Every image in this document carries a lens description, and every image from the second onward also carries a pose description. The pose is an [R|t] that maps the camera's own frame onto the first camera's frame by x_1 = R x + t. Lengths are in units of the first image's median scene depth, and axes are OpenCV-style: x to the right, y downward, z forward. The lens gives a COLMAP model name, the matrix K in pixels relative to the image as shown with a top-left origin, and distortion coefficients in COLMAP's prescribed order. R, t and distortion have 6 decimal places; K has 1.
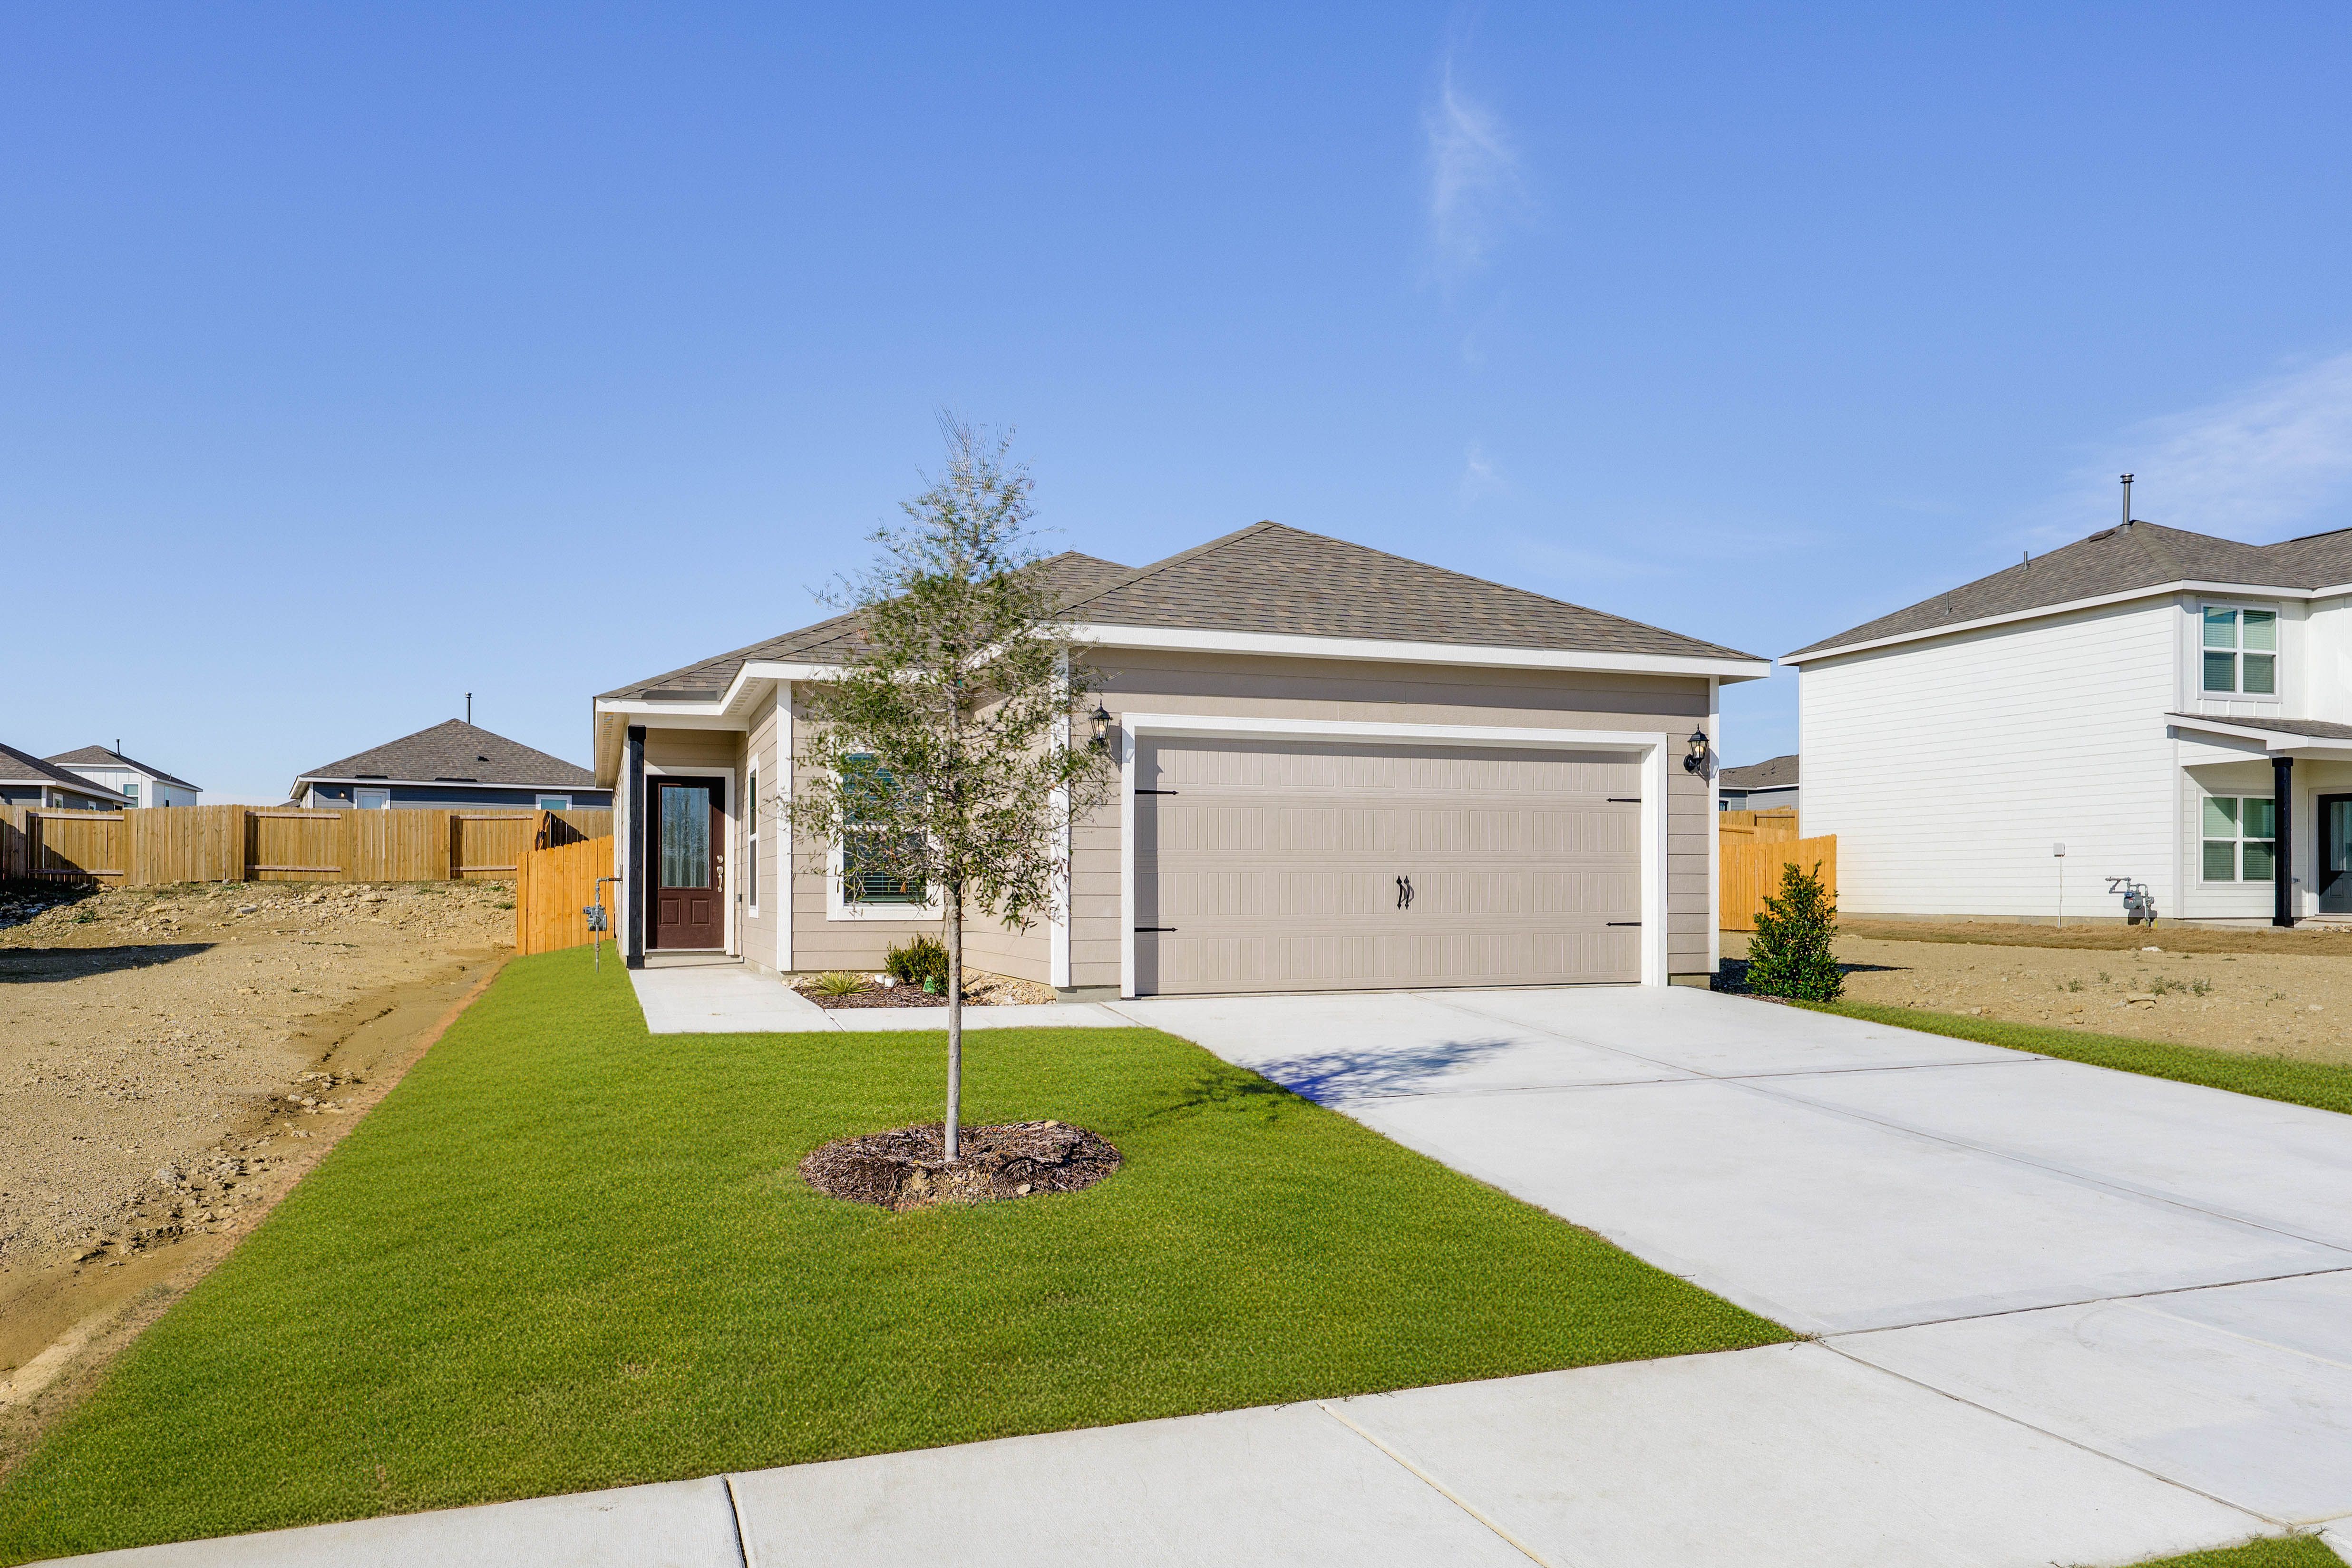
lens RADIAL K [[1463.3, 0, 1158.9], [0, 1463.3, 887.3], [0, 0, 1]] dist [-0.000100, 0.000292]
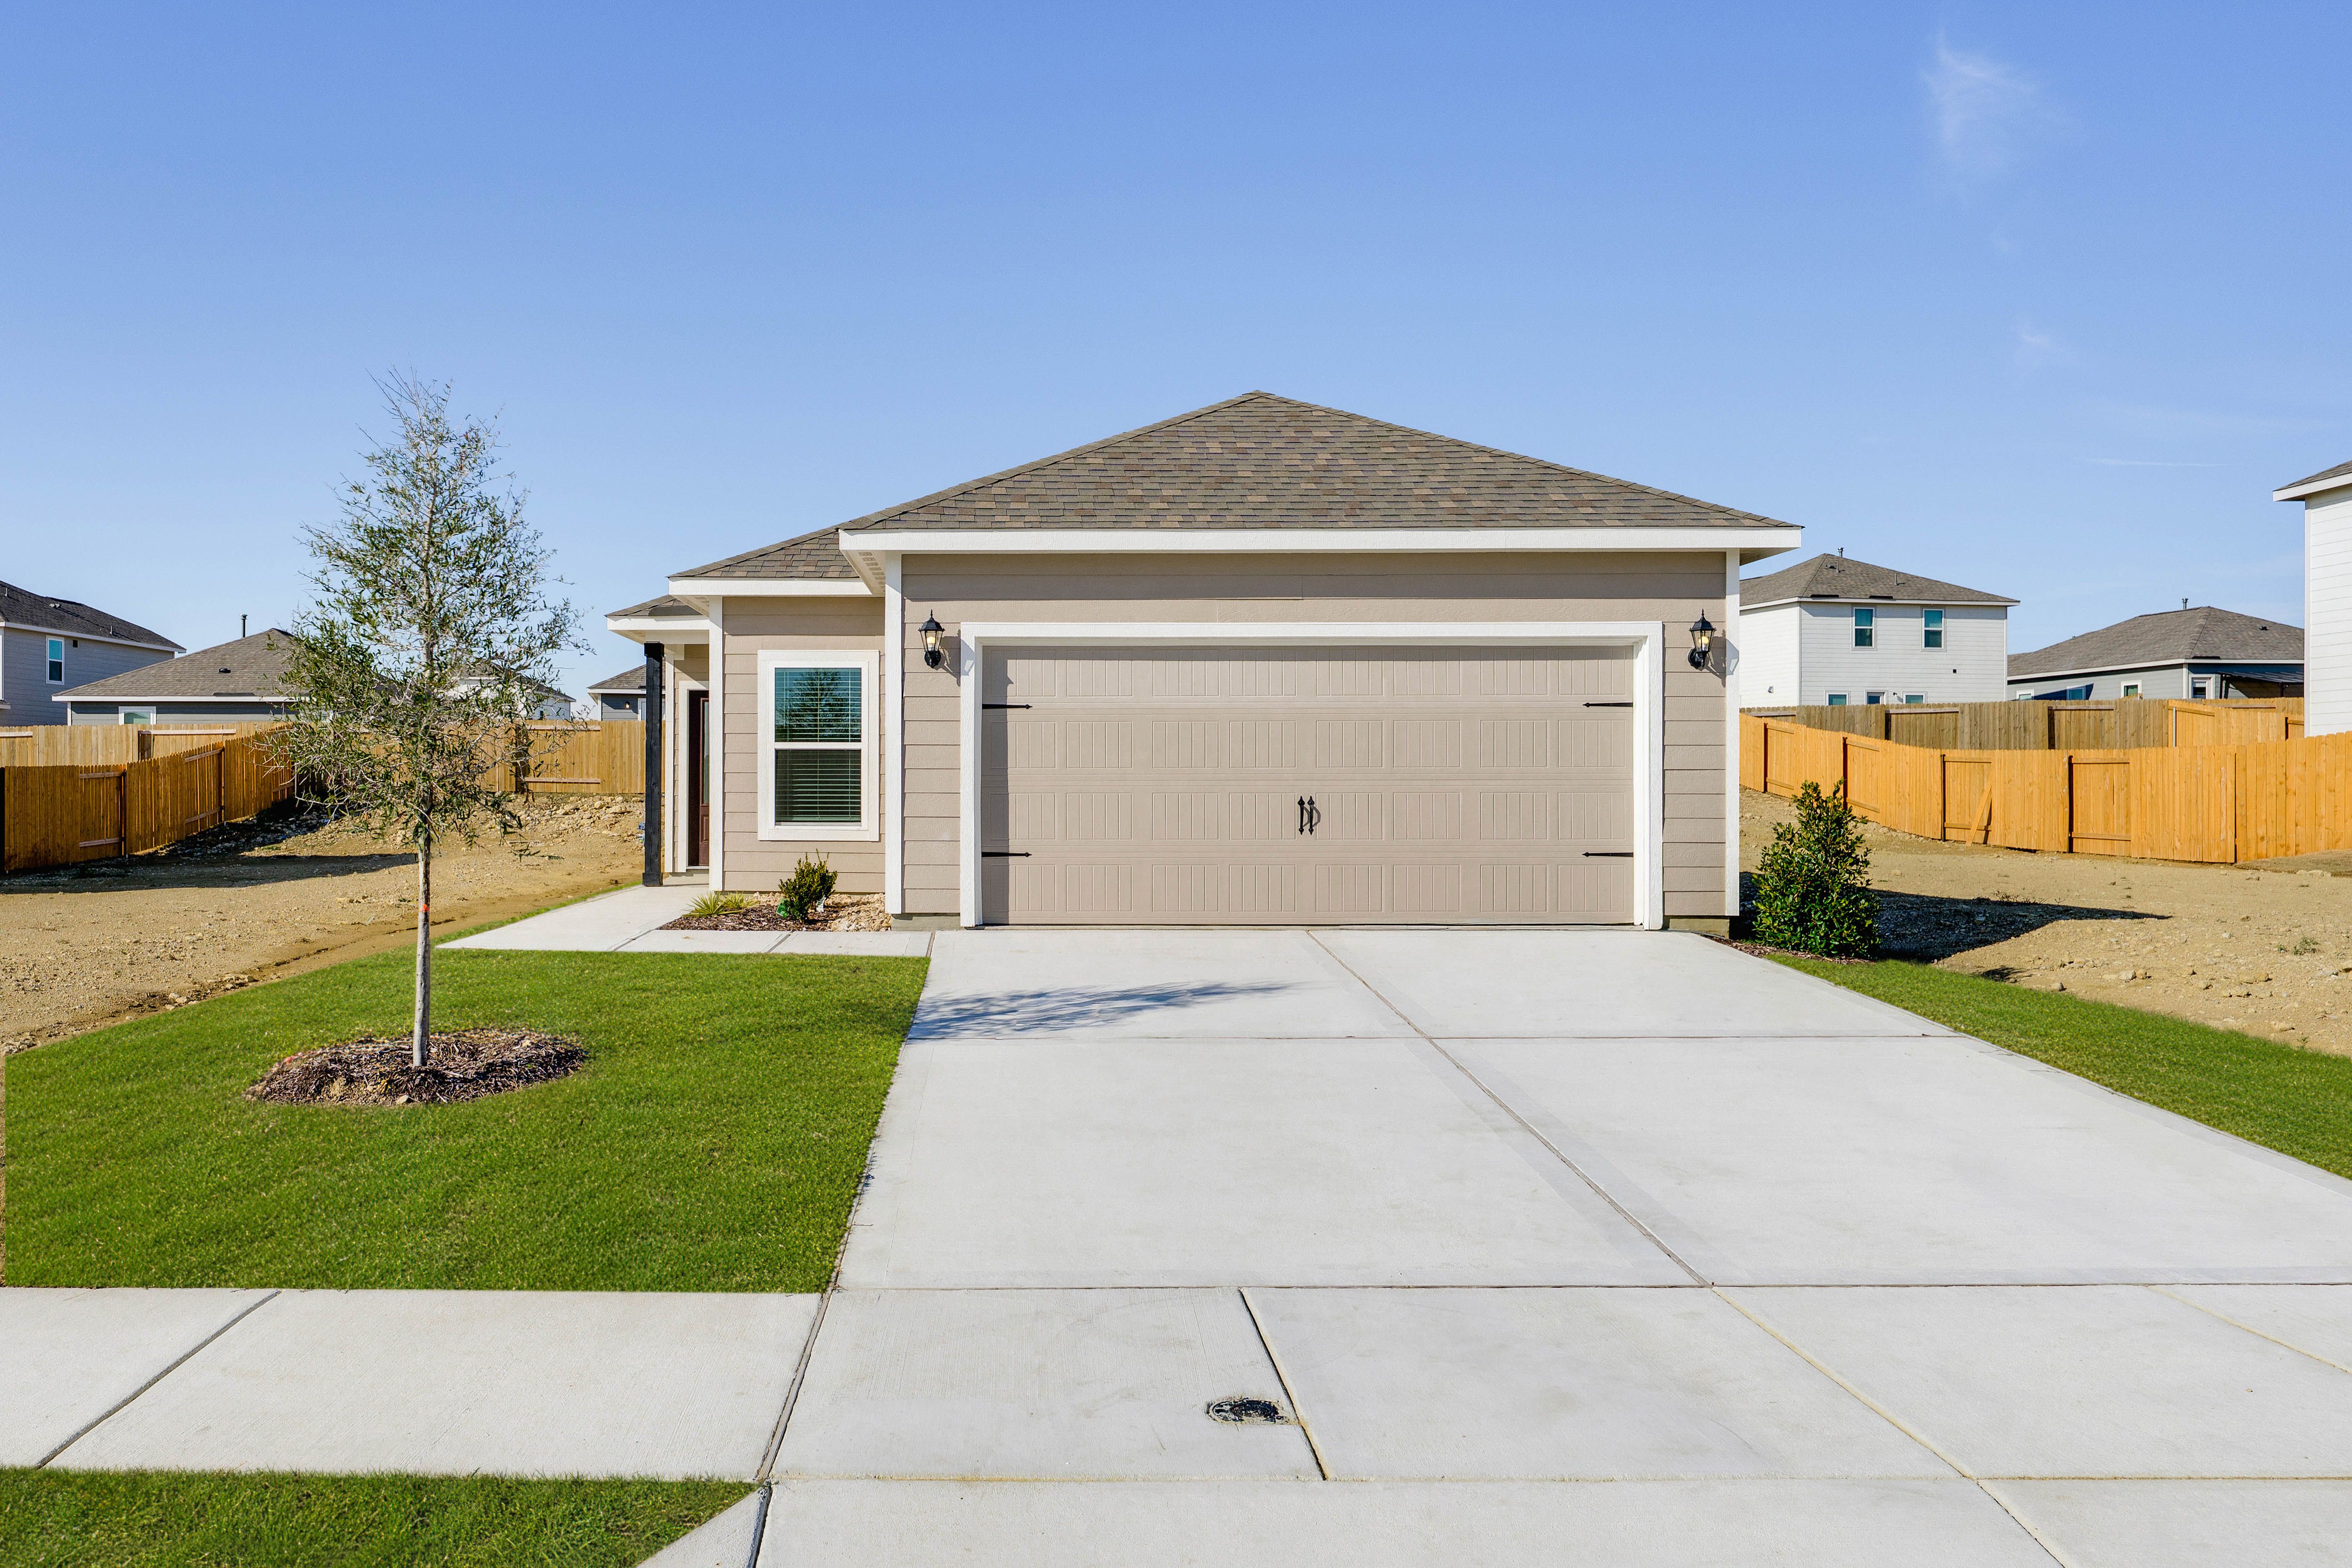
lens RADIAL K [[1750.4, 0, 1173.8], [0, 1750.4, 780.9], [0, 0, 1]] dist [-0.004689, 0.003095]
pose [[0.944874, 0.000004, -0.327433, 0.412150], [-0.002614, 0.999968, -0.007529, -0.008504], [0.327423, 0.007970, 0.944844, -0.011476]]
